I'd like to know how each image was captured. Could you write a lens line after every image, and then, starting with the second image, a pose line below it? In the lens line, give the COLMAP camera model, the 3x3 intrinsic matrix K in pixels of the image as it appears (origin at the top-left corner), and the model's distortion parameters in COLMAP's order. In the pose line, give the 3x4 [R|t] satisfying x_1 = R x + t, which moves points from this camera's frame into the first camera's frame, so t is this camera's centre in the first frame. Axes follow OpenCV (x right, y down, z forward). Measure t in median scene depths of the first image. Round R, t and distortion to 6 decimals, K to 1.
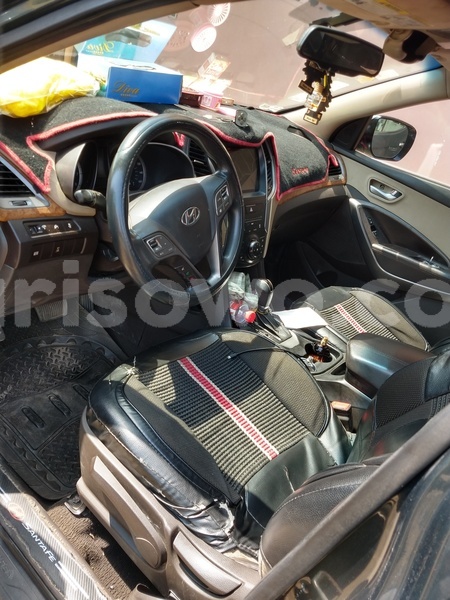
lens RADIAL K [[464.4, 0, 225.0], [0, 464.4, 300.0], [0, 0, 1]] dist [0.212866, -0.383702]
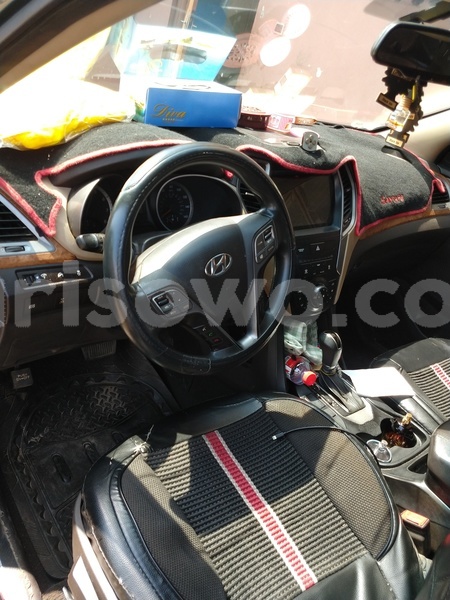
lens RADIAL K [[467.5, 0, 225.0], [0, 467.5, 300.0], [0, 0, 1]] dist [0.086785, -0.130267]
pose [[0.971925, 0.056091, -0.228509, 0.106876], [-0.062572, 0.997815, -0.021211, -0.089052], [0.226820, 0.034913, 0.973311, 0.196797]]
